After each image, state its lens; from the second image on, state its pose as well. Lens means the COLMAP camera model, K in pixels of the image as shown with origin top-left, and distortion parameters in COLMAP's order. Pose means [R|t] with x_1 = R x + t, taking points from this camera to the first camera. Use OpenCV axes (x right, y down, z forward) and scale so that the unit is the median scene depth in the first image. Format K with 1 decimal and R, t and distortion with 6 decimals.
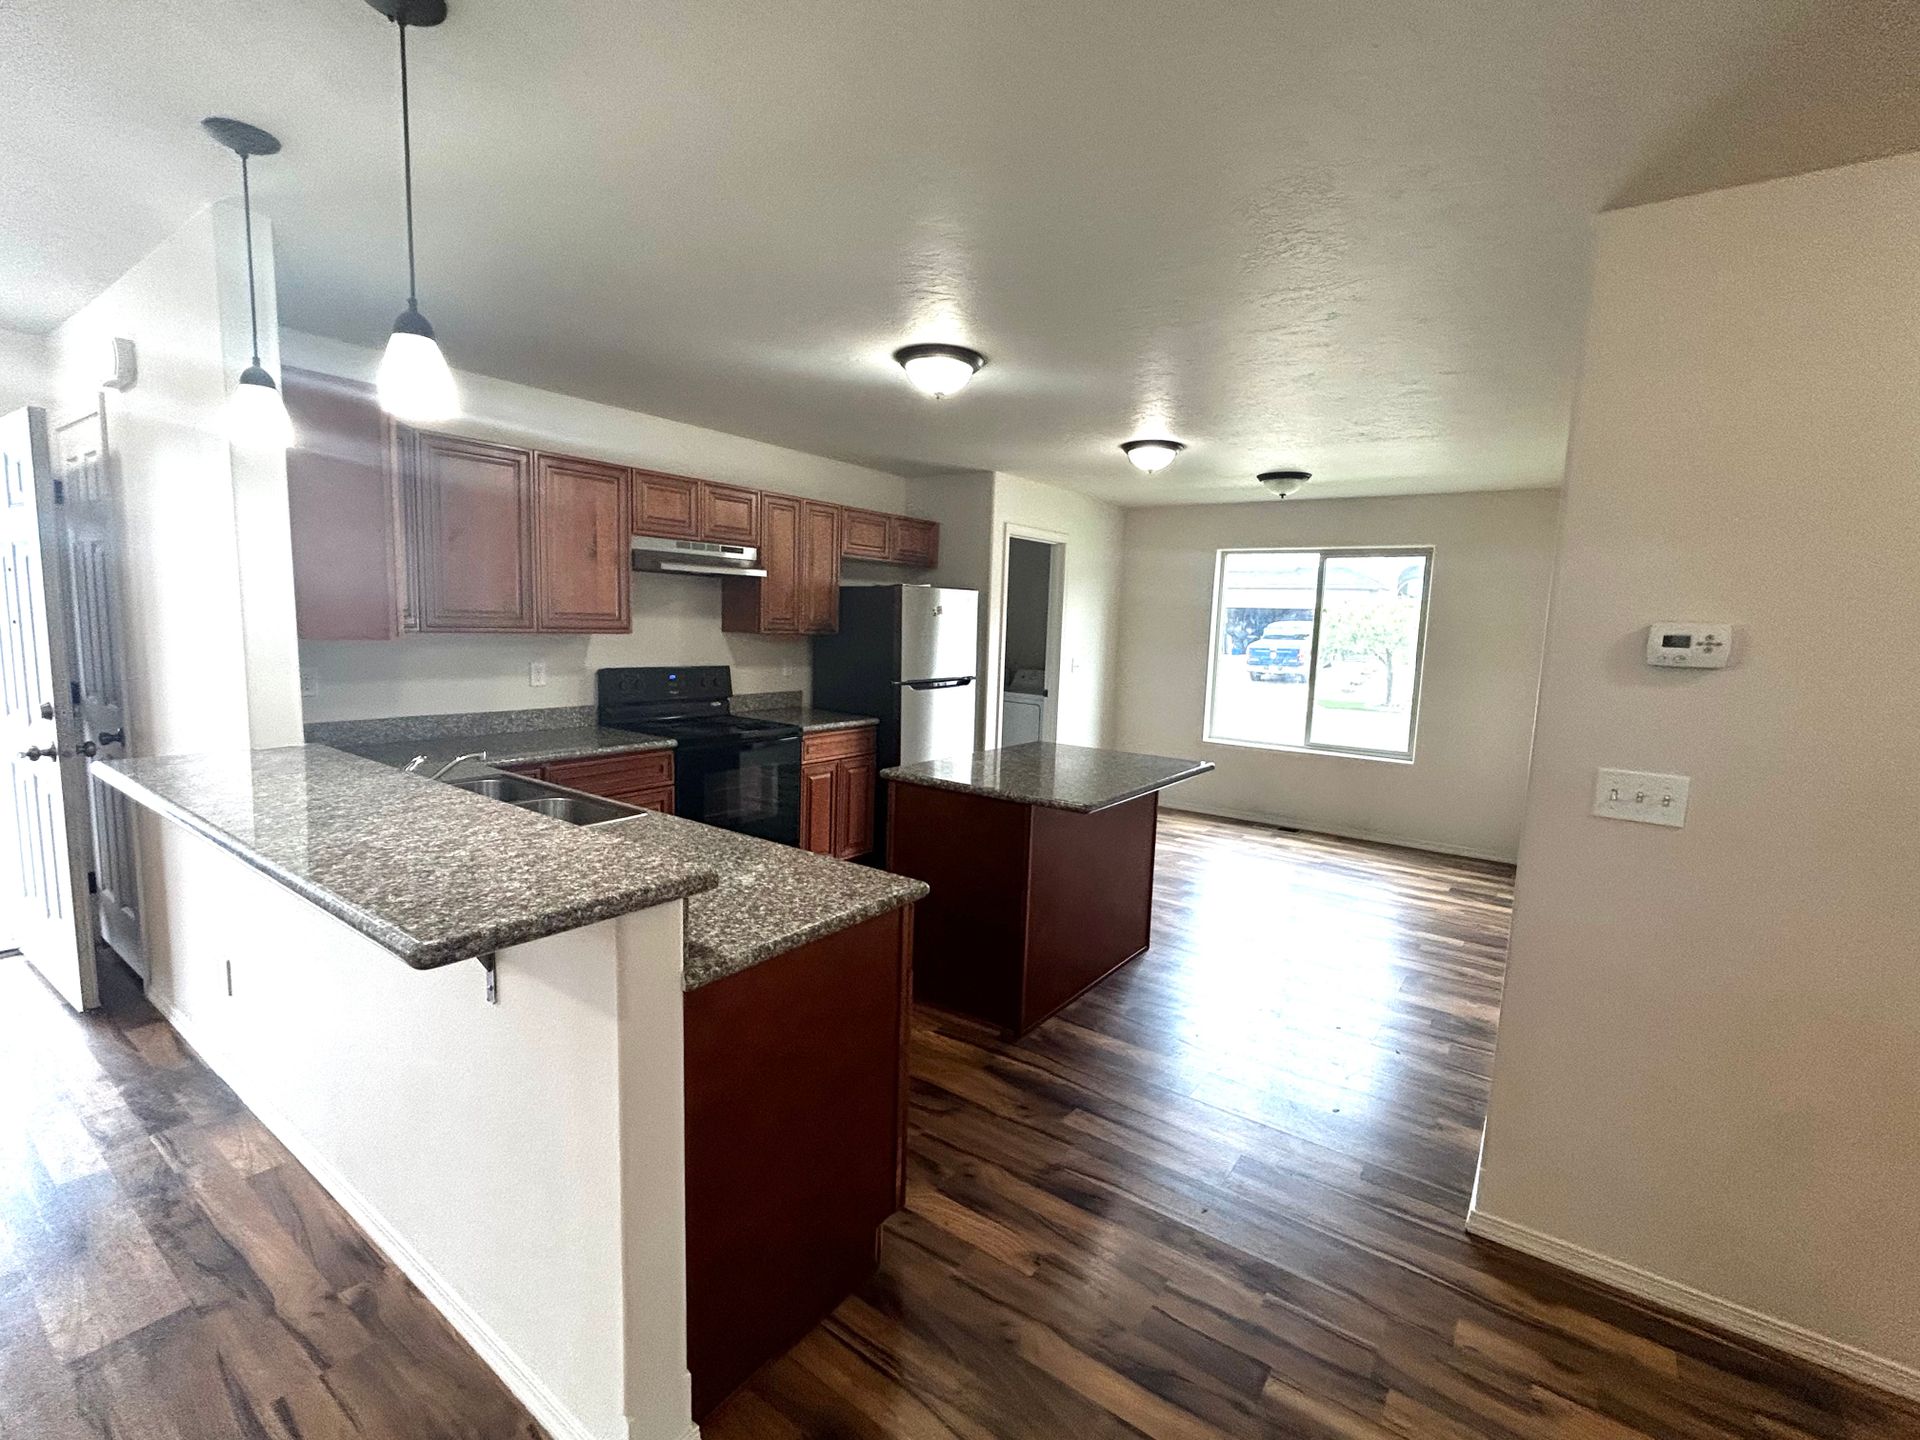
lens RADIAL K [[862.3, 0, 956.8], [0, 862.3, 718.3], [0, 0, 1]] dist [0.002452, 0.000407]
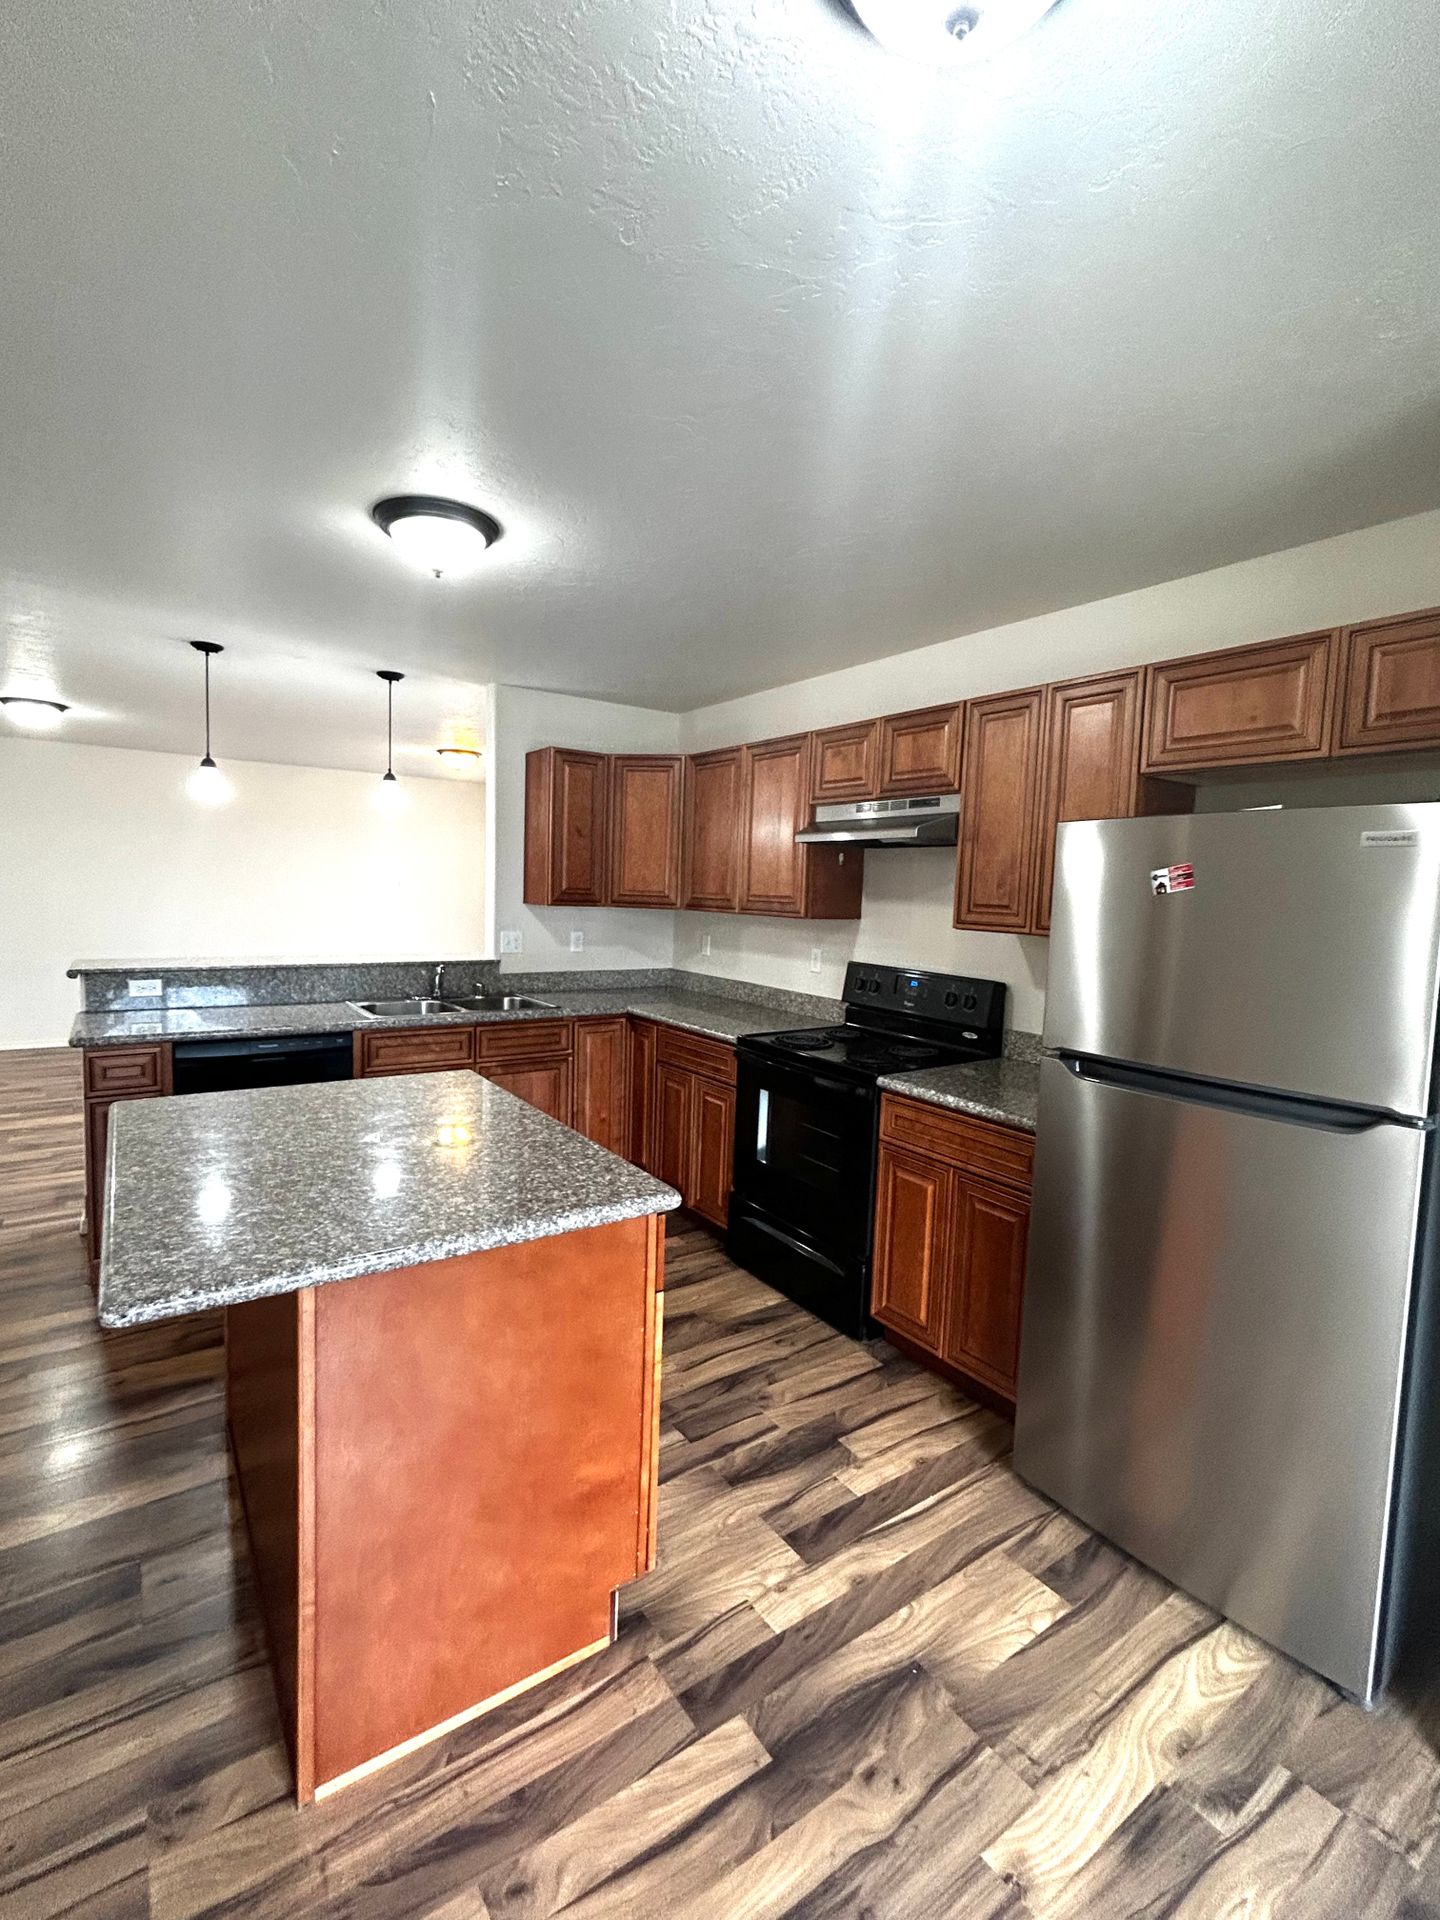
lens RADIAL K [[862.3, 0, 720.0], [0, 862.3, 960.0], [0, 0, 1]] dist [0.002452, 0.000407]
pose [[-0.333170, 0.029336, -0.942410, 0.536053], [-0.157930, 0.983658, 0.086454, -0.132503], [0.929546, 0.177639, -0.323093, 1.347954]]
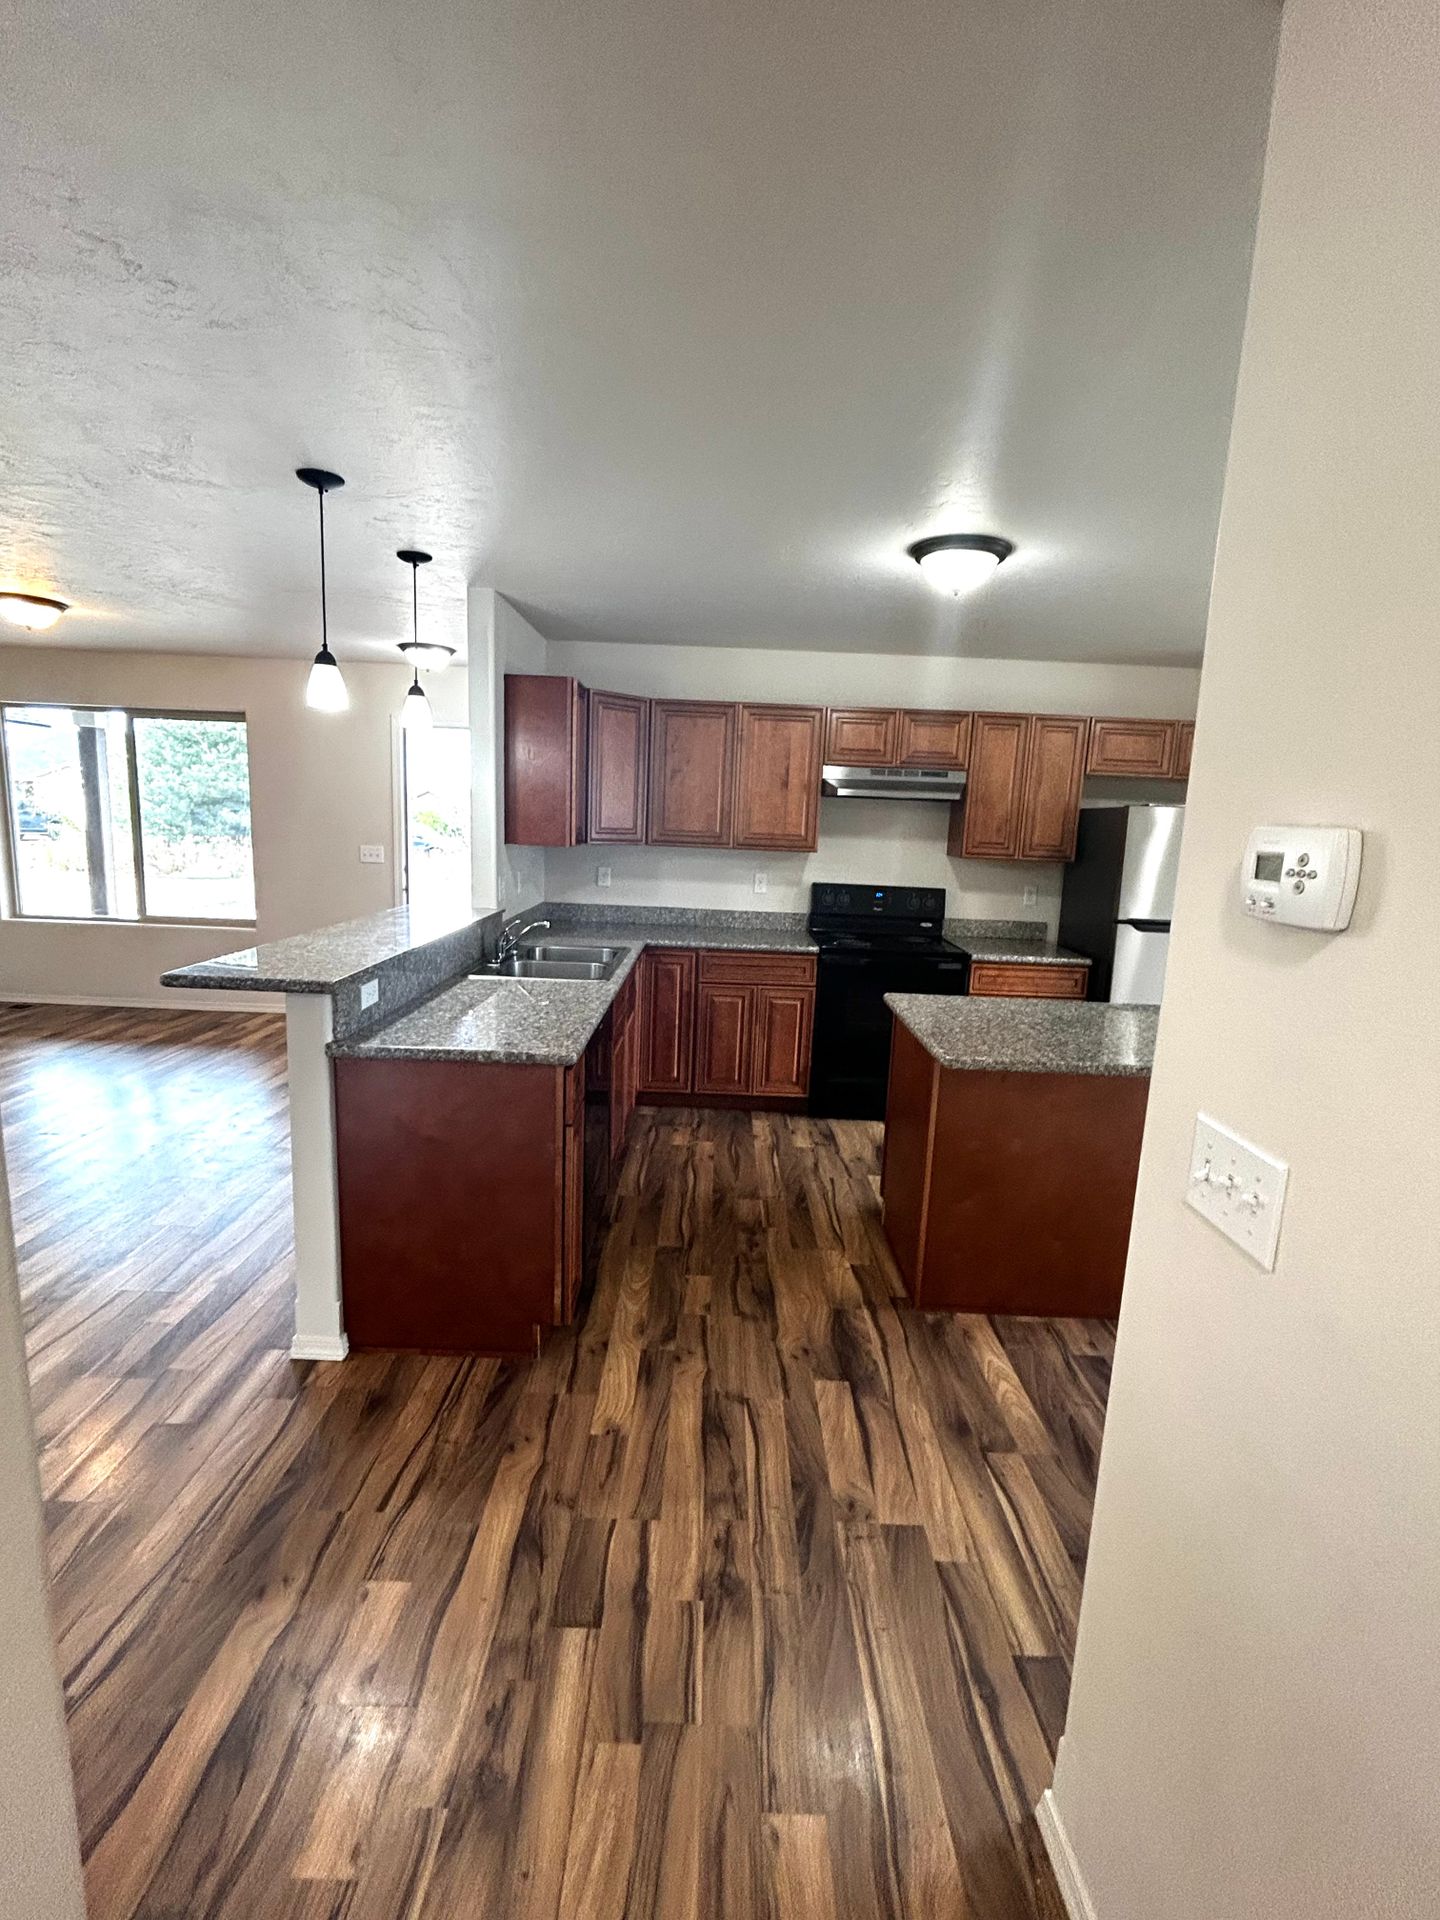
lens RADIAL K [[860.5, 0, 720.0], [0, 860.5, 960.0], [0, 0, 1]] dist [-0.002138, 0.000587]
pose [[0.578931, 0.121235, -0.806314, 0.544033], [-0.115495, 0.991107, 0.066095, -0.018891], [0.807156, 0.054861, 0.587784, 0.258038]]
